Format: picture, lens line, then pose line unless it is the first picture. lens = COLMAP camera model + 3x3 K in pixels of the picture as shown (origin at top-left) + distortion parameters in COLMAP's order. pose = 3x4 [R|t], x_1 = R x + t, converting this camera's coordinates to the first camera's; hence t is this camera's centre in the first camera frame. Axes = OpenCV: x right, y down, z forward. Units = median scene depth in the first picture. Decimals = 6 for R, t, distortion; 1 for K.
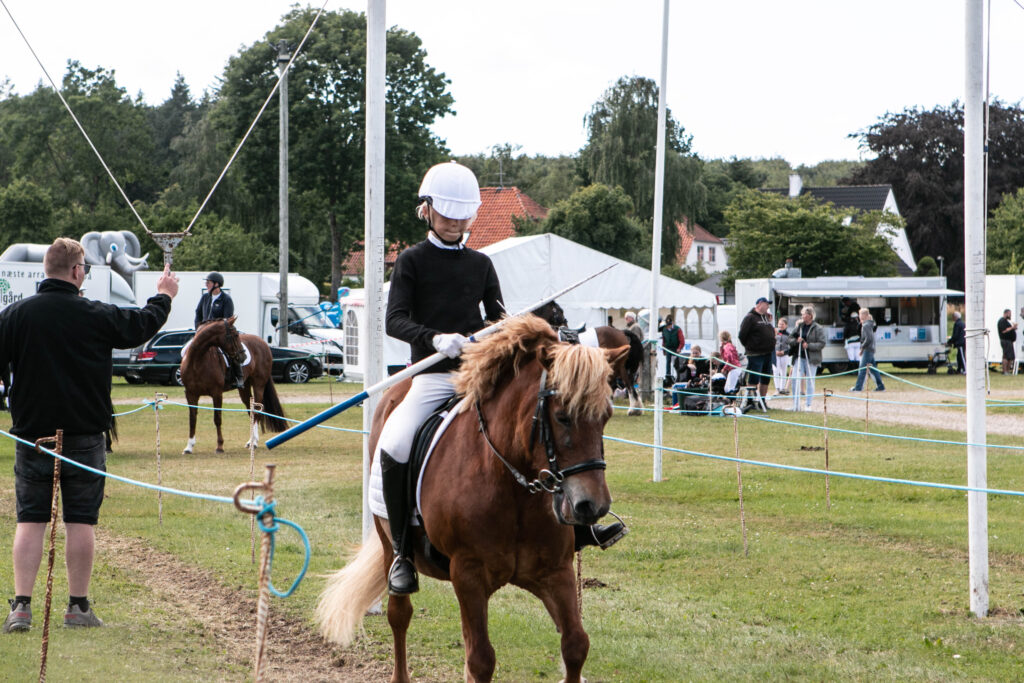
lens RADIAL K [[3362.8, 0, 521.8], [0, 3362.8, 350.9], [0, 0, 1]] dist [0.295572, 0.000000]
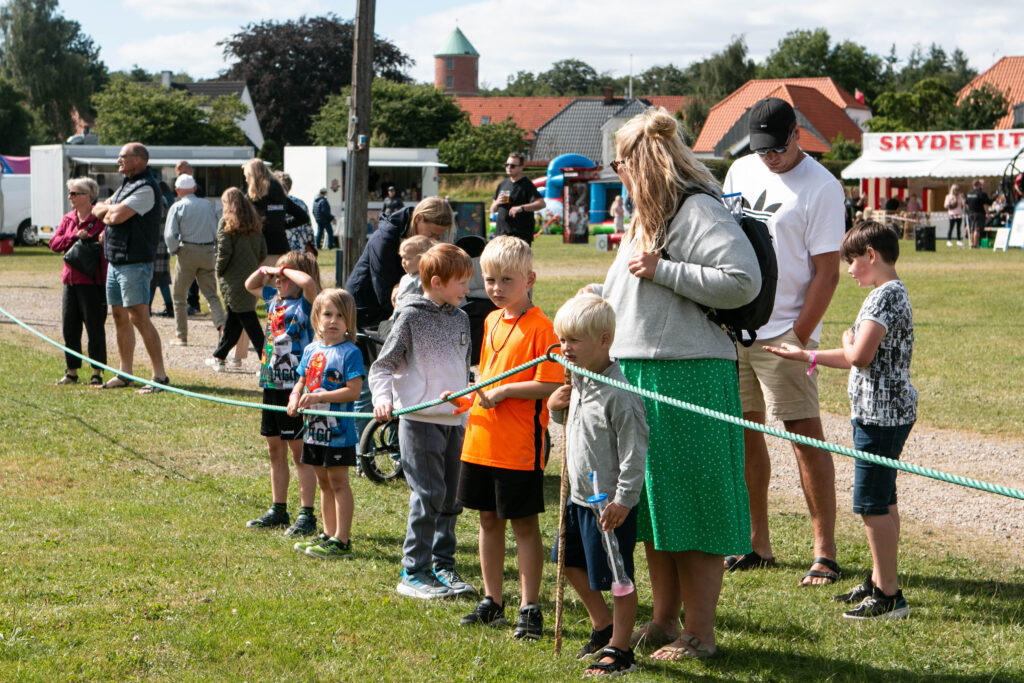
lens RADIAL K [[2254.8, 0, 511.7], [0, 2254.8, 342.7], [0, 0, 1]] dist [-0.727605, 0.000000]
pose [[0.977431, 0.006558, 0.211154, 0.088877], [-0.018471, 0.998343, 0.054495, -0.002976], [-0.210446, -0.057166, 0.975933, 0.516474]]
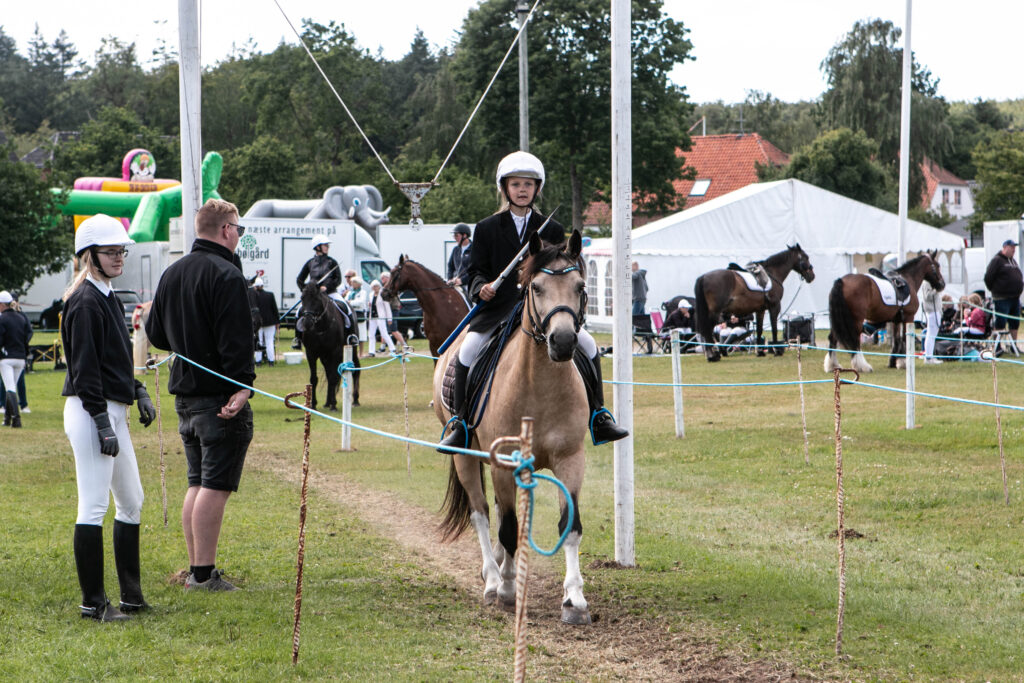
lens RADIAL K [[3362.8, 0, 514.2], [0, 3362.8, 331.5], [0, 0, 1]] dist [0.295572, 0.000000]
pose [[0.997153, -0.015057, -0.073889, -0.001074], [0.015740, 0.999839, 0.008668, 0.000085], [0.073746, -0.009806, 0.997229, 0.006441]]
